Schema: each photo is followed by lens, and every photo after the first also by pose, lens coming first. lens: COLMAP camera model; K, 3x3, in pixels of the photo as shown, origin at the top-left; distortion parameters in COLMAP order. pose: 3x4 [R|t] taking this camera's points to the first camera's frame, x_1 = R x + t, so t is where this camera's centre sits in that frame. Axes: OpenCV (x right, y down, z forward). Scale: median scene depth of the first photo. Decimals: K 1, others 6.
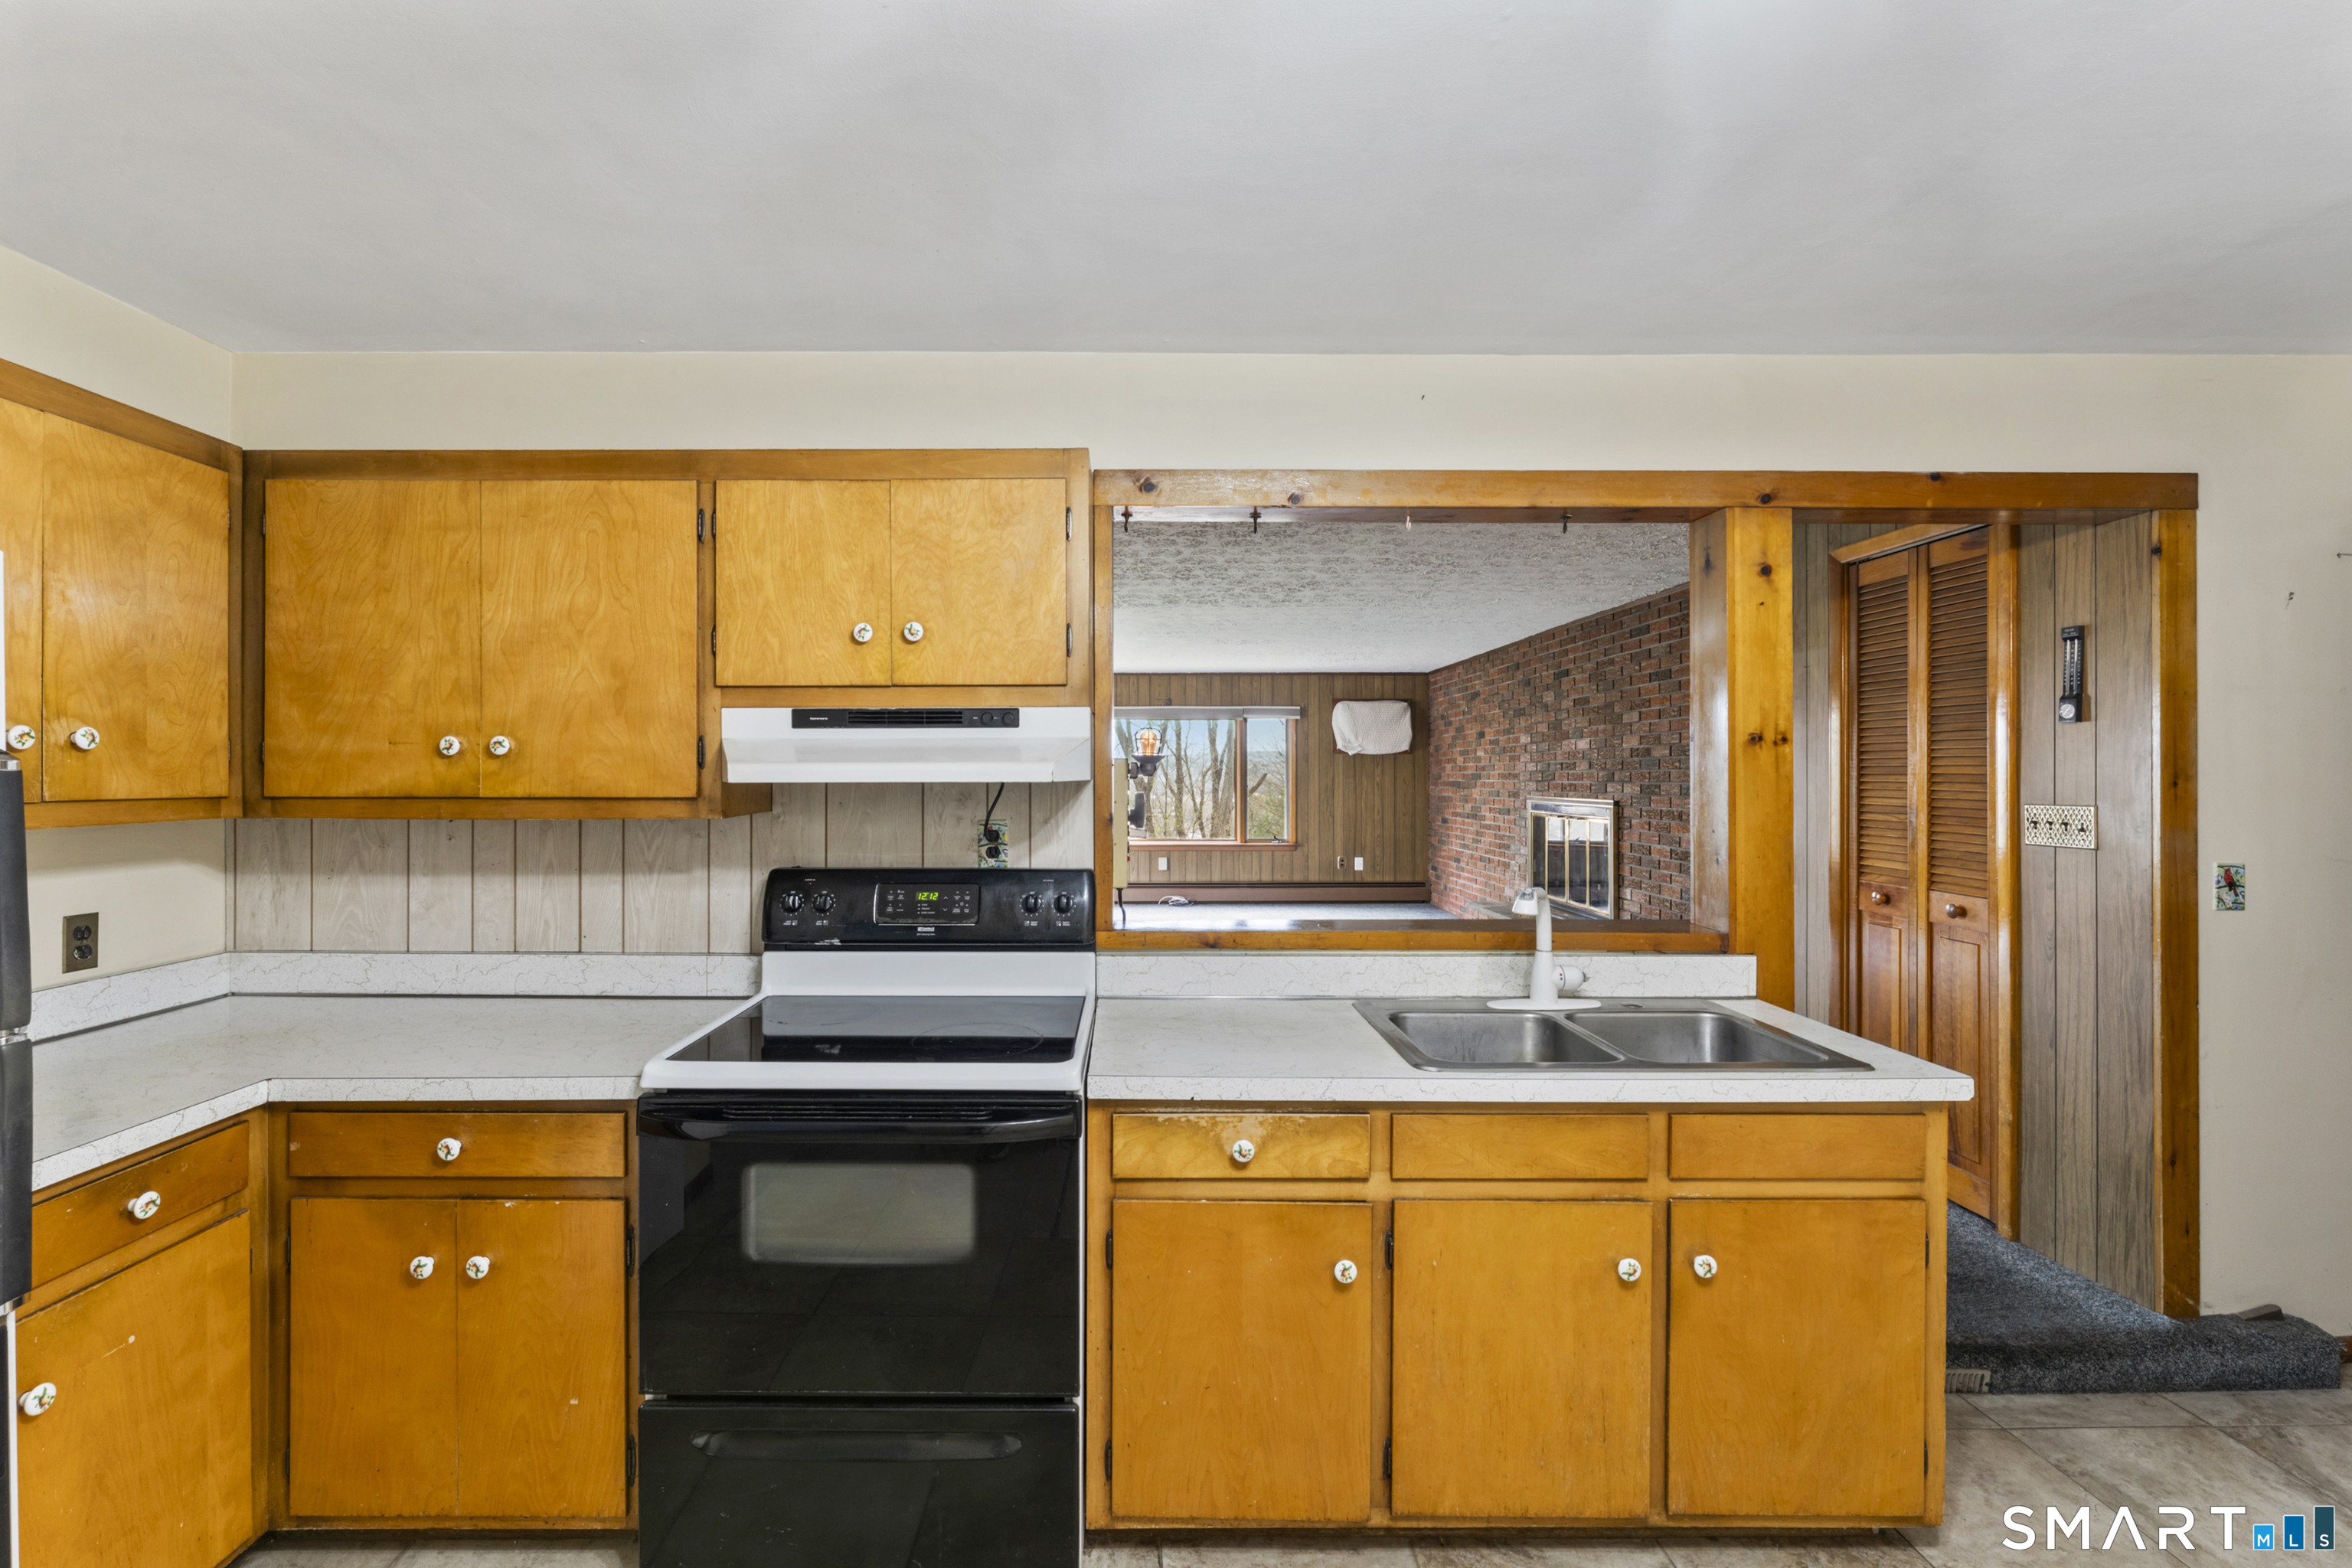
lens RADIAL K [[1006.8, 0, 1129.5], [0, 1006.8, 772.8], [0, 0, 1]] dist [-0.003048, -0.000200]
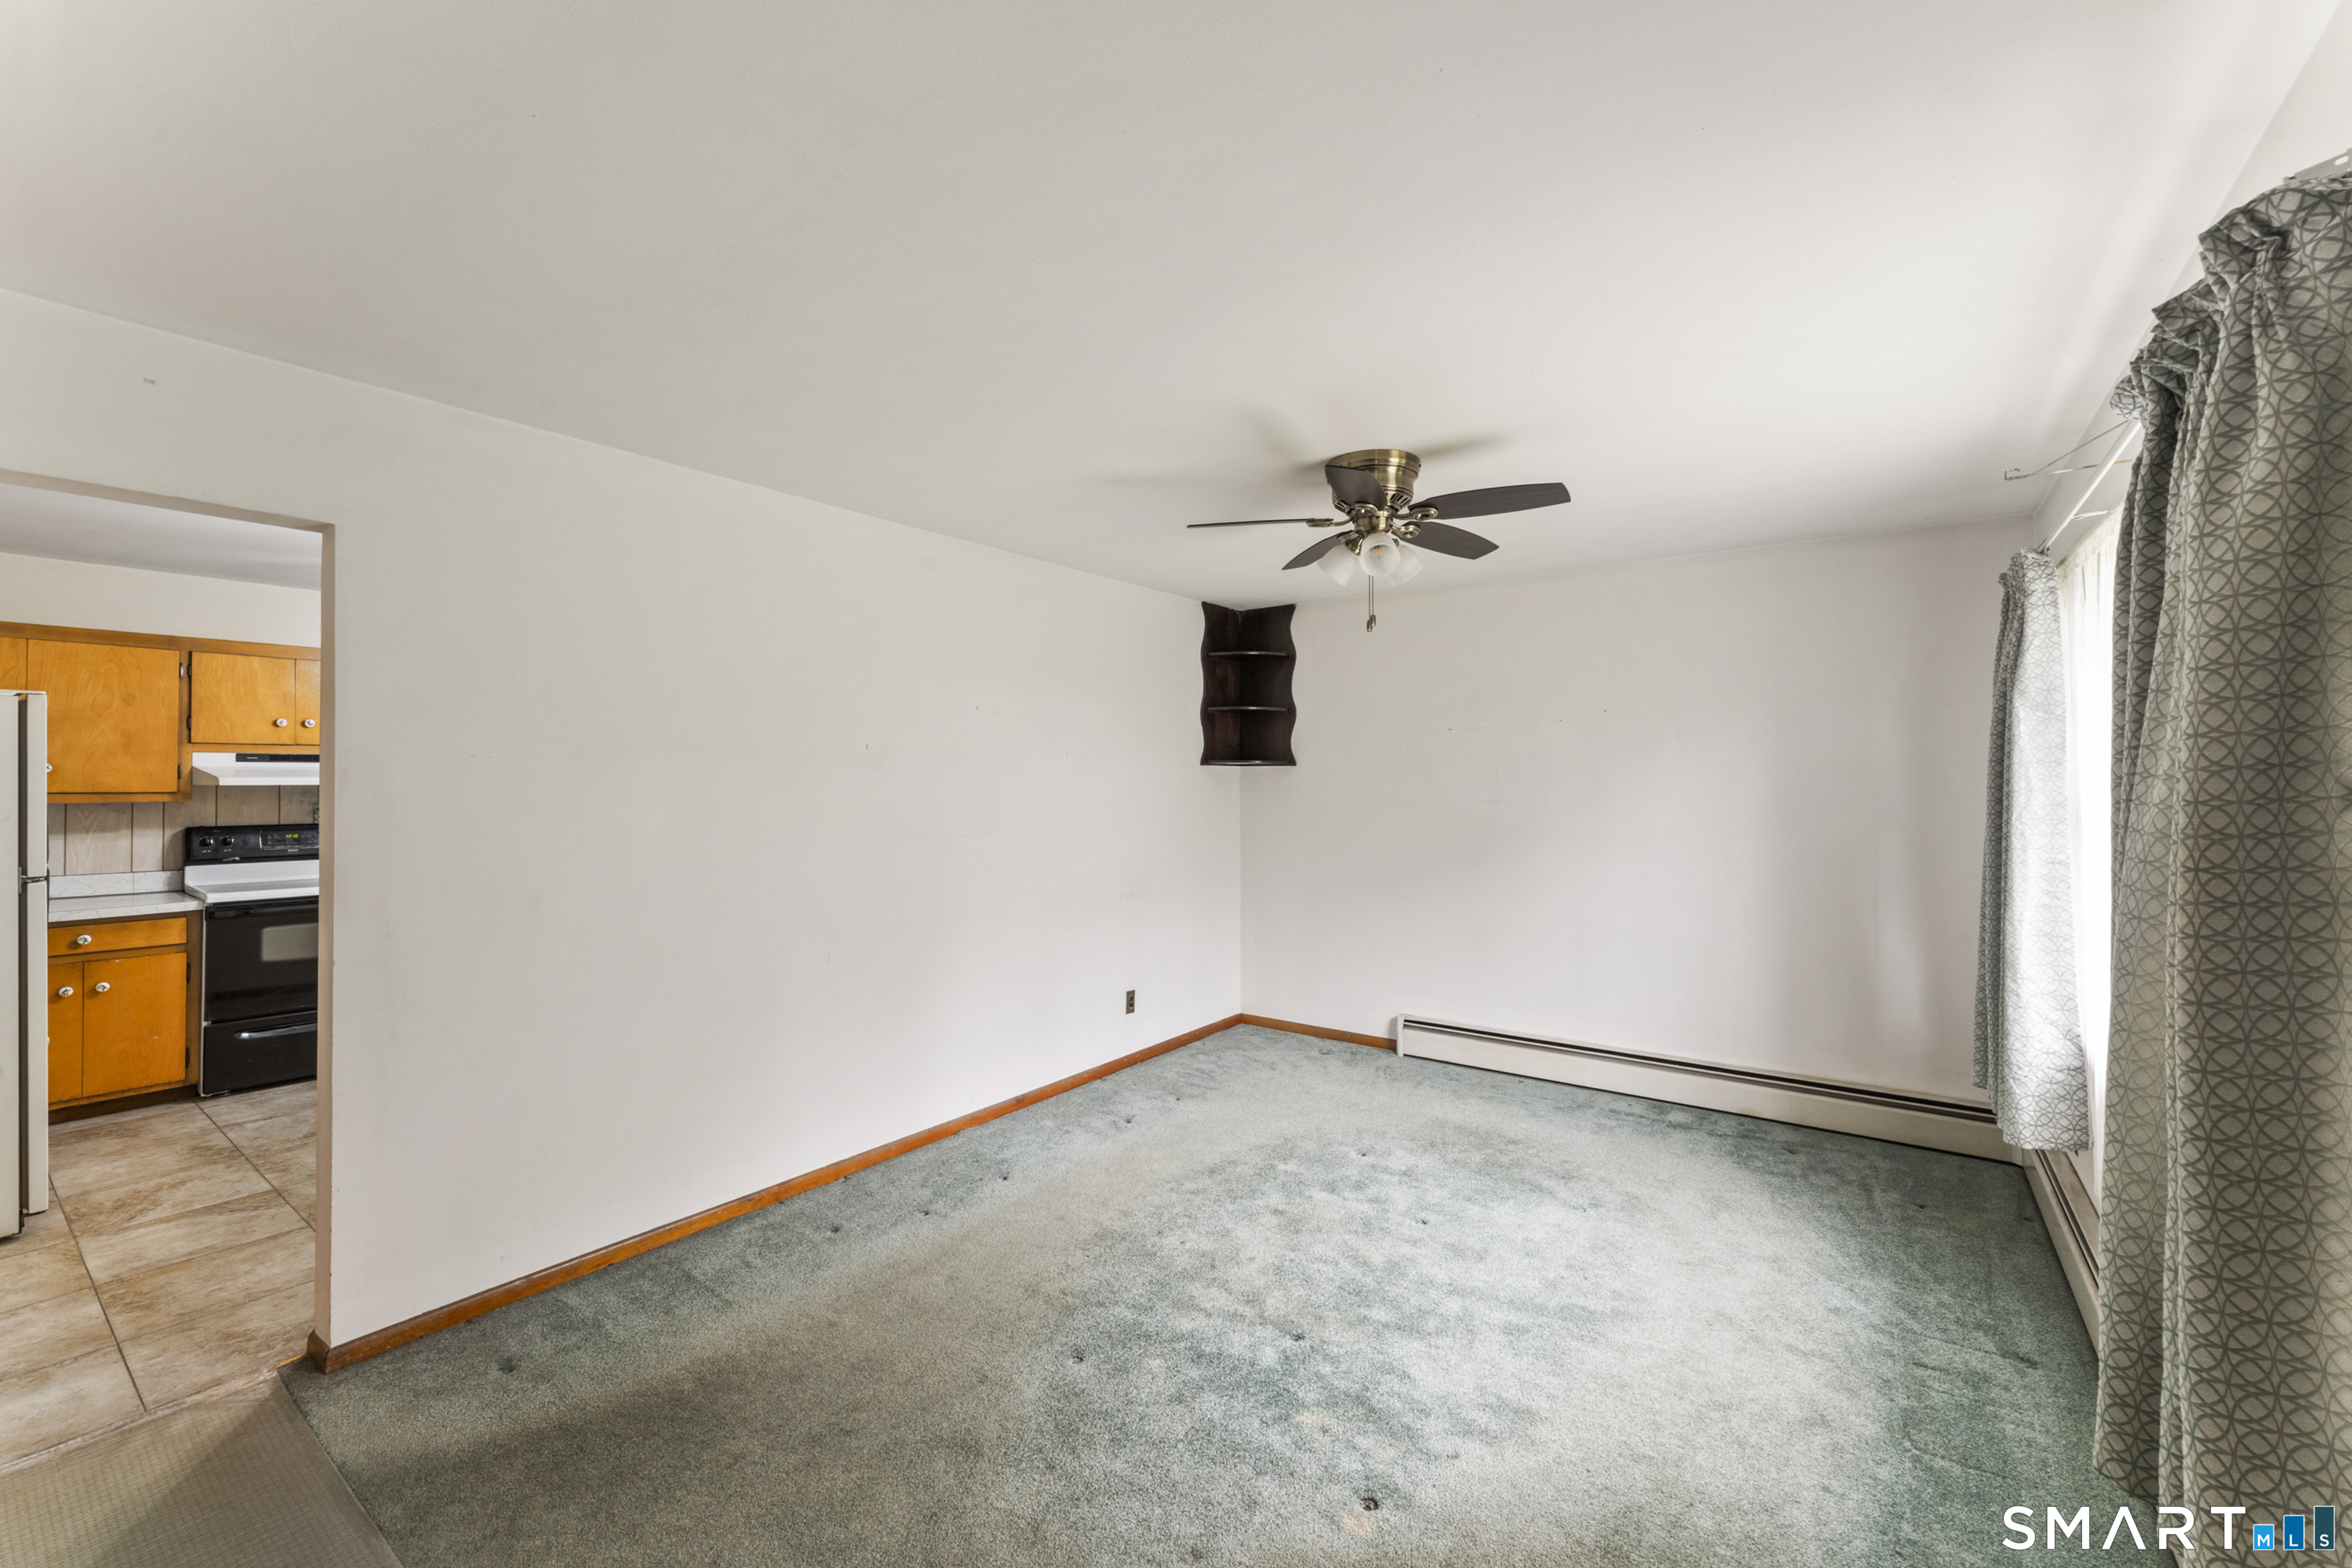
lens RADIAL K [[943.2, 0, 1182.3], [0, 943.2, 769.5], [0, 0, 1]] dist [-0.001357, -0.000198]
pose [[0.595132, 0.009362, 0.803574, -0.773714], [-0.000833, 0.999939, -0.011033, -0.004415], [-0.803628, 0.005897, 0.595103, -2.017578]]
